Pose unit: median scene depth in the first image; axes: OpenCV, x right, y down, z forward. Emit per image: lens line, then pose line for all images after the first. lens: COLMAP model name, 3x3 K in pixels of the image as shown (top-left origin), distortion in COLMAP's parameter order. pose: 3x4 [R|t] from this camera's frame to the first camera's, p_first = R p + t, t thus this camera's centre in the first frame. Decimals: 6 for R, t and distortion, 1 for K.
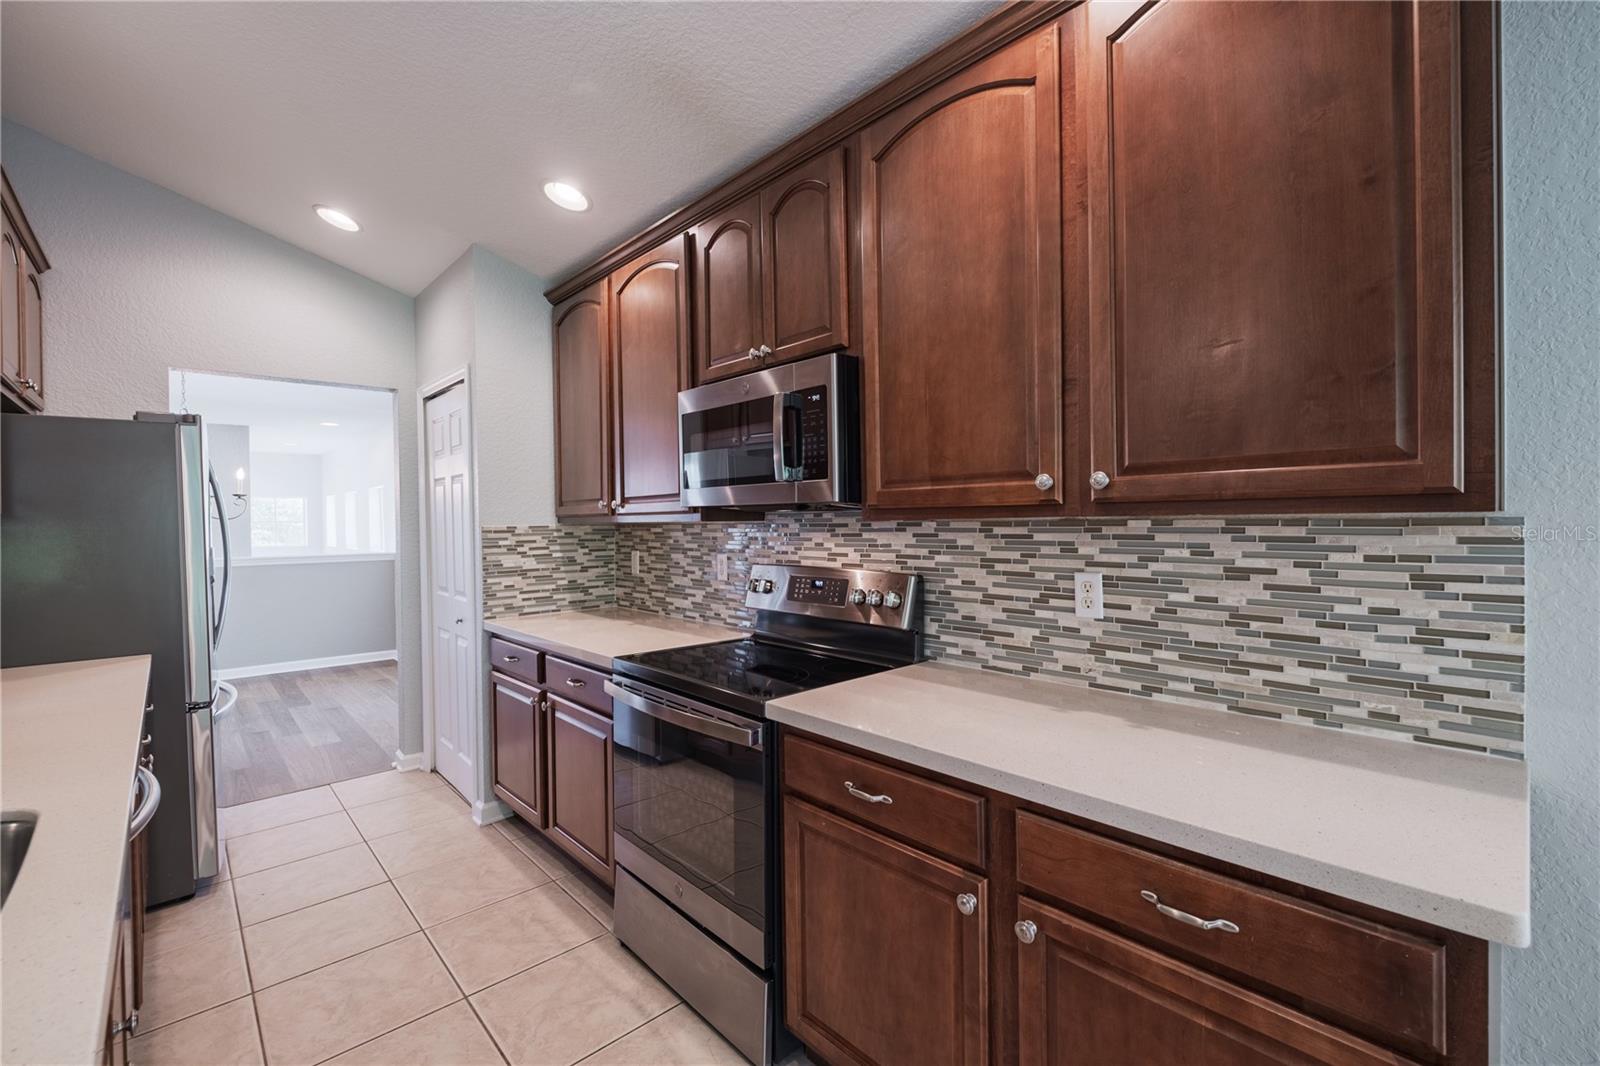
lens RADIAL K [[691.7, 0, 790.1], [0, 691.7, 531.8], [0, 0, 1]] dist [0.001002, -0.004251]
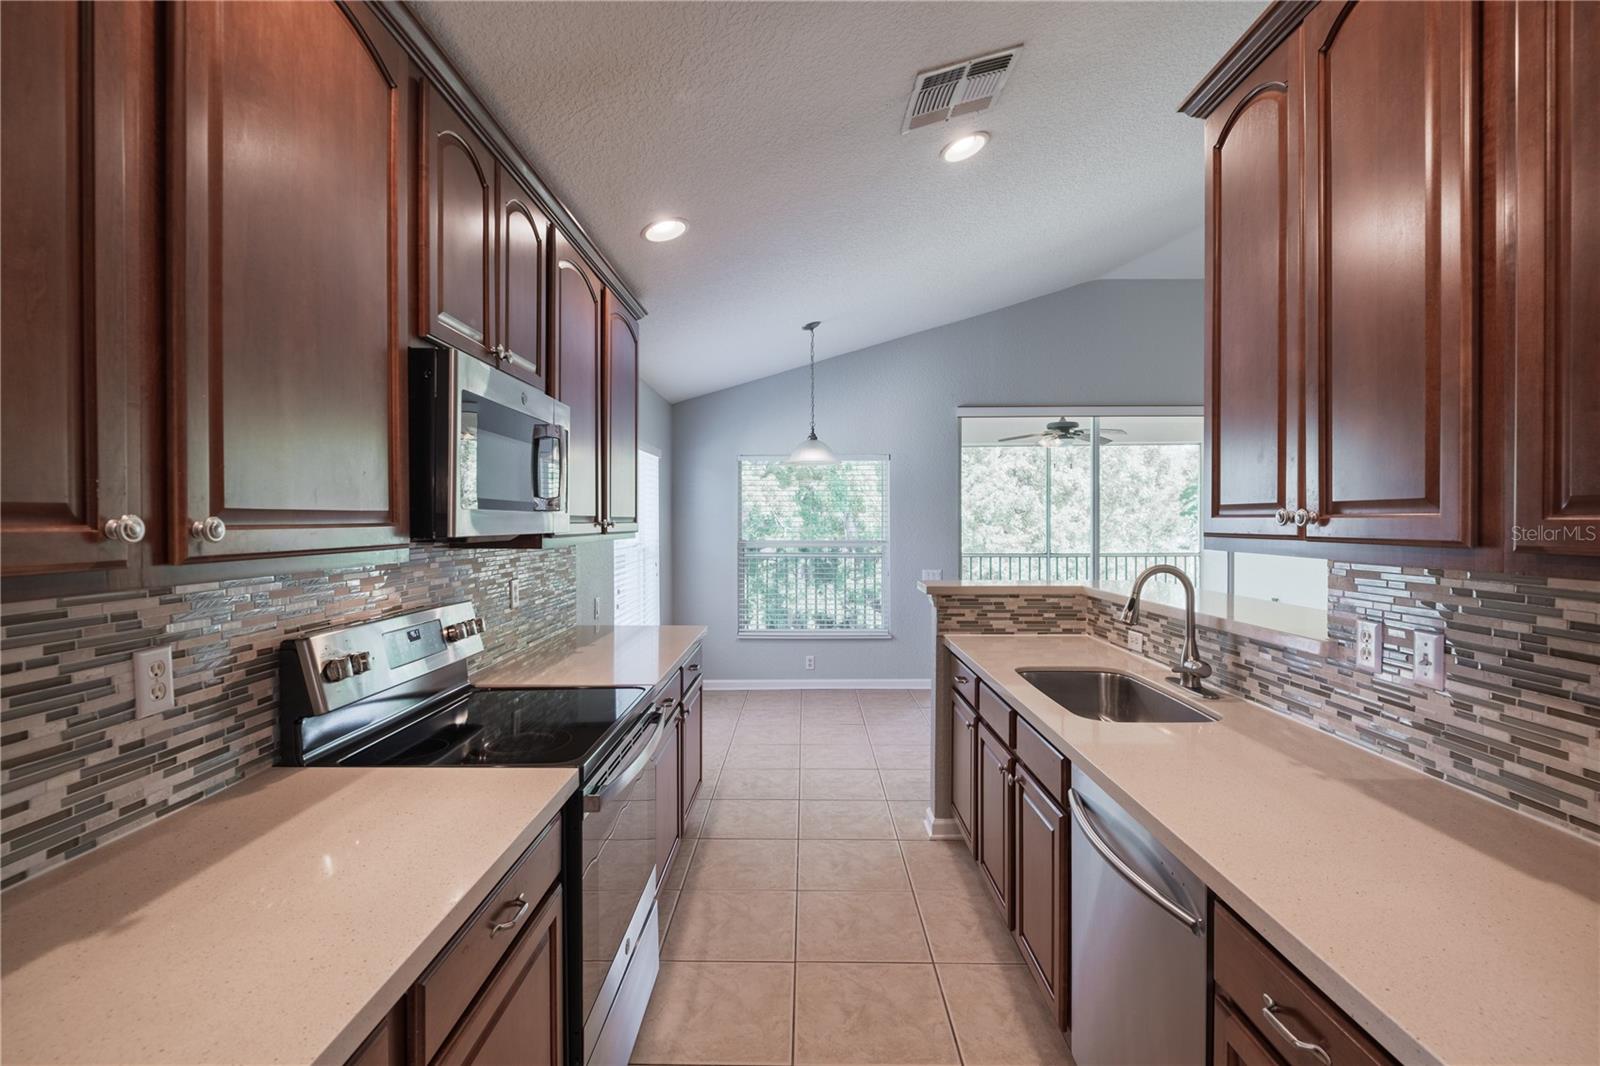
lens RADIAL K [[717.9, 0, 804.9], [0, 717.9, 534.3], [0, 0, 1]] dist [-0.002921, -0.000089]
pose [[-0.735900, 0.002824, 0.677084, -0.987381], [0.024815, 0.999432, 0.022802, -0.055584], [-0.676635, 0.033582, -0.735552, 1.518427]]
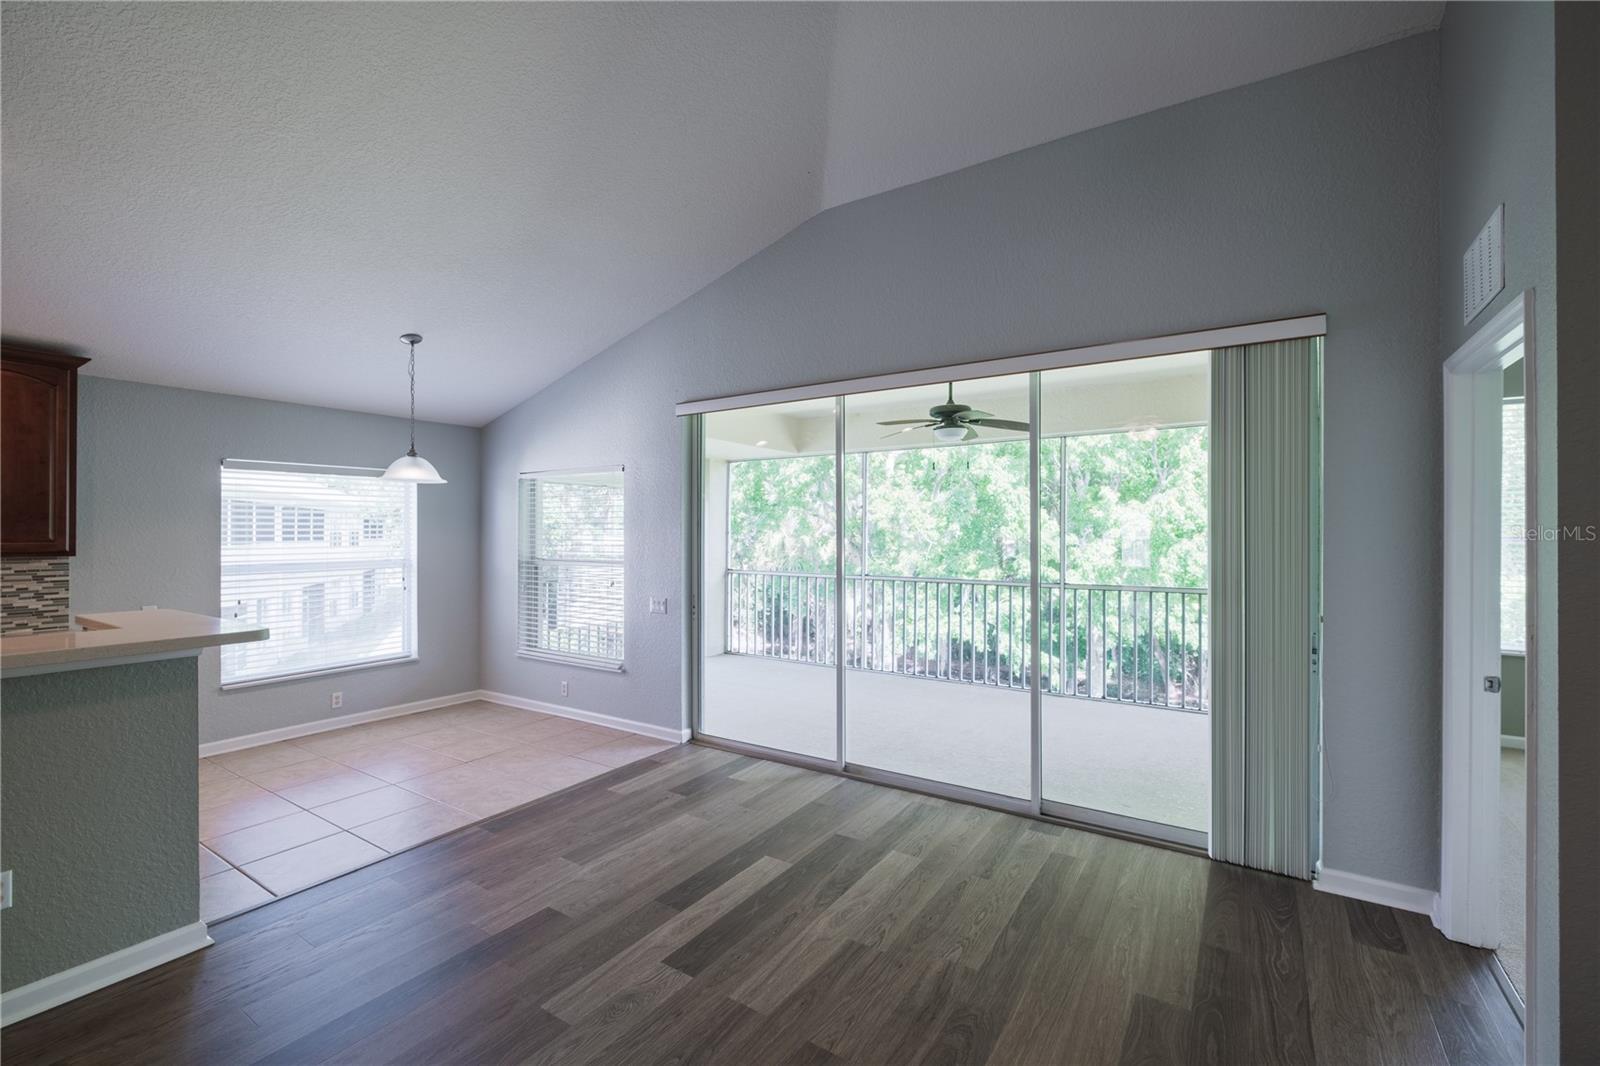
lens RADIAL K [[691.7, 0, 806.5], [0, 691.7, 525.5], [0, 0, 1]] dist [0.001002, -0.004251]
pose [[-0.255619, 0.022076, 0.966526, -1.888978], [0.020983, 0.999630, -0.017283, -0.023778], [-0.966550, 0.015863, -0.255987, -0.992097]]
